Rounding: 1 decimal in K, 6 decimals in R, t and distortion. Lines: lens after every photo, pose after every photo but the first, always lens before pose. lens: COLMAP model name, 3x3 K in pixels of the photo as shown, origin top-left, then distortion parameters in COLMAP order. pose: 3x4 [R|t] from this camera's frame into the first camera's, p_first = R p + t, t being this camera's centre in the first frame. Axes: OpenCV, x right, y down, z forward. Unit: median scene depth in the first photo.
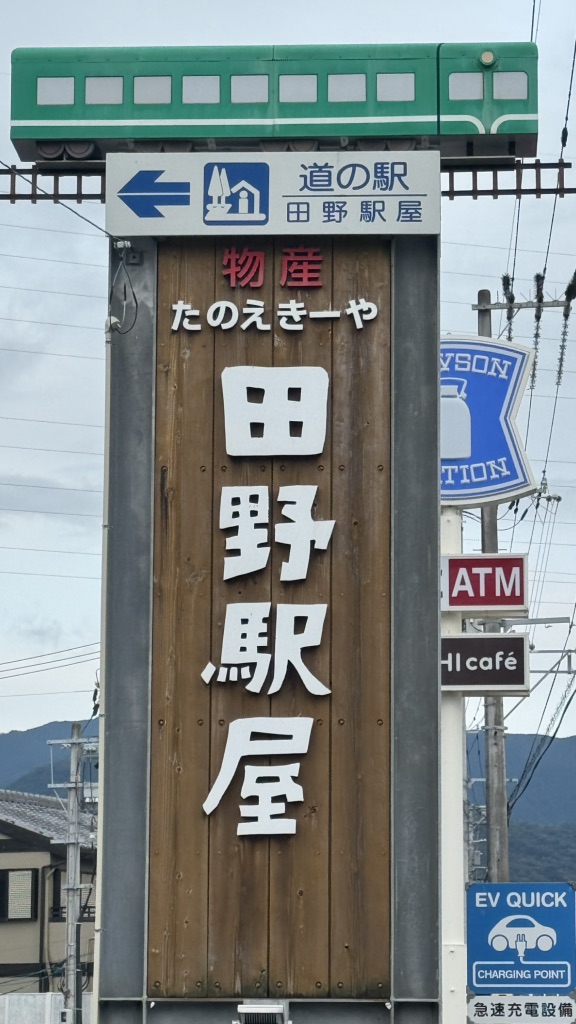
lens RADIAL K [[3047.4, 0, 289.8], [0, 3047.4, 527.3], [0, 0, 1]] dist [0.083142, 1.094481]
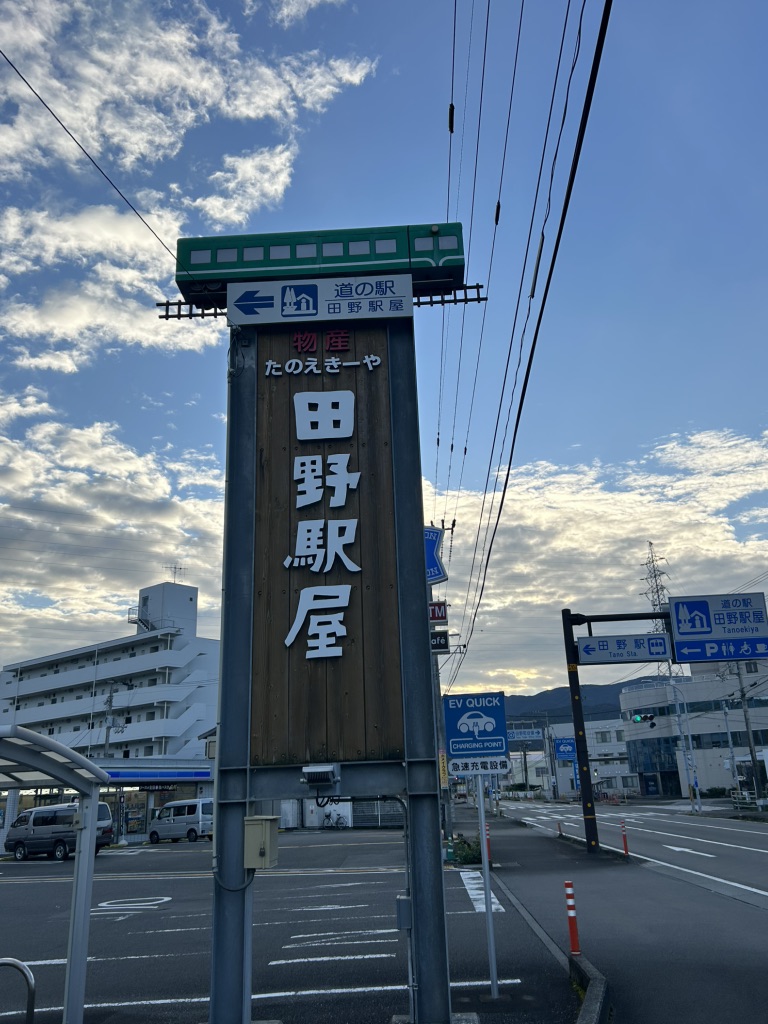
lens RADIAL K [[791.2, 0, 389.2], [0, 791.2, 512.3], [0, 0, 1]] dist [0.129525, -0.294823]
pose [[0.998925, -0.037054, 0.027870, 0.017415], [0.041179, 0.985265, -0.166001, 0.093934], [-0.021308, 0.166970, 0.985732, 0.556084]]
